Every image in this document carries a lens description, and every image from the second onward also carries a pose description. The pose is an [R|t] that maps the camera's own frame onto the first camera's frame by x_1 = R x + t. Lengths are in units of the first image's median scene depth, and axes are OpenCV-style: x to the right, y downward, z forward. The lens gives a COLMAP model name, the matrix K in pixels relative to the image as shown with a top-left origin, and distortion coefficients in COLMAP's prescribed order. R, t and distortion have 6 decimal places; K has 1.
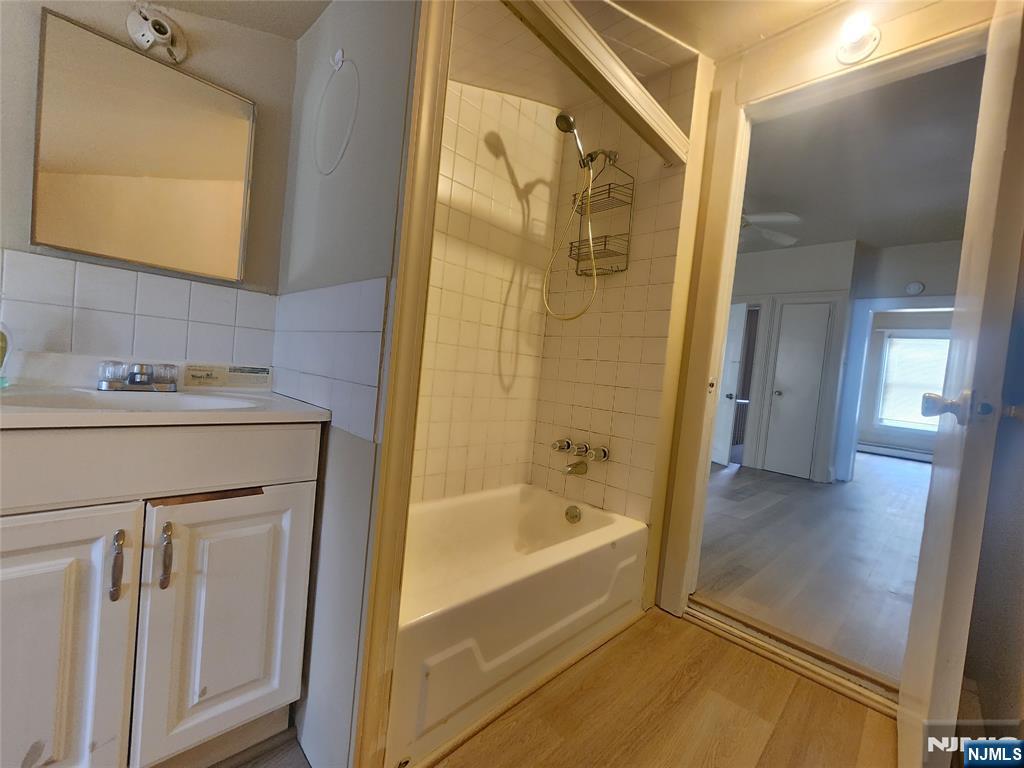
lens RADIAL K [[420.4, 0, 511.3], [0, 420.4, 383.6], [0, 0, 1]] dist [-0.001770, 0.000477]
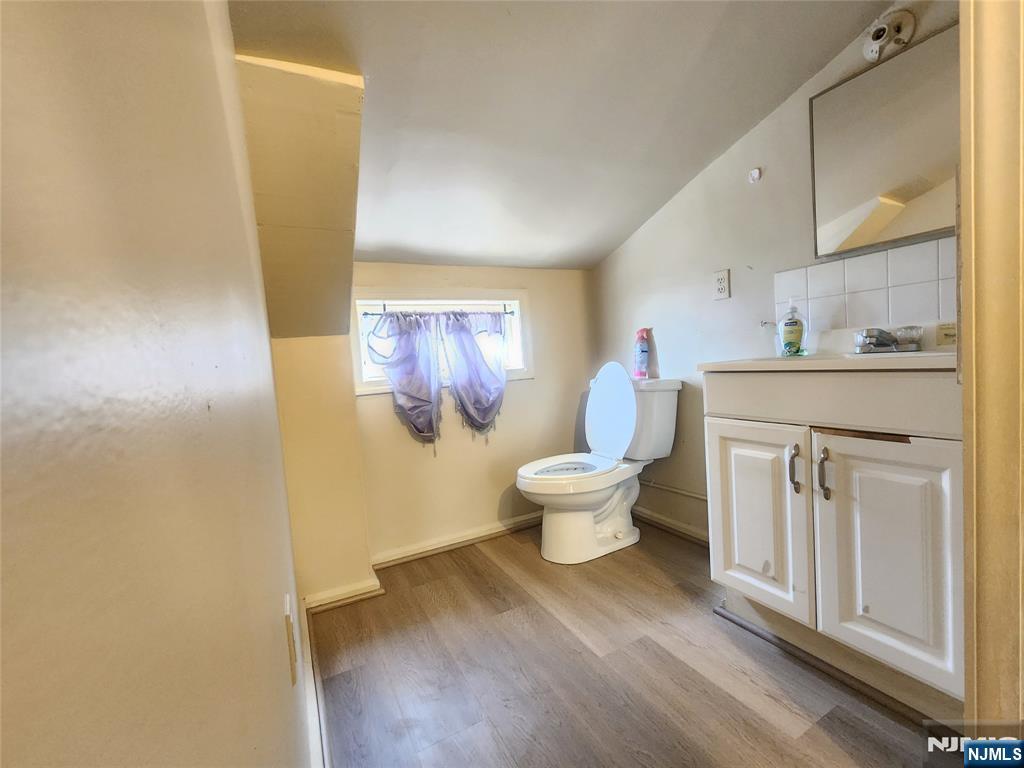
lens RADIAL K [[420.4, 0, 513.8], [0, 420.4, 381.6], [0, 0, 1]] dist [-0.001770, 0.000477]
pose [[-0.287410, -0.024571, -0.957492, 0.589581], [0.012744, 0.999484, -0.029474, 0.135922], [0.957723, -0.020673, -0.286949, 0.403145]]
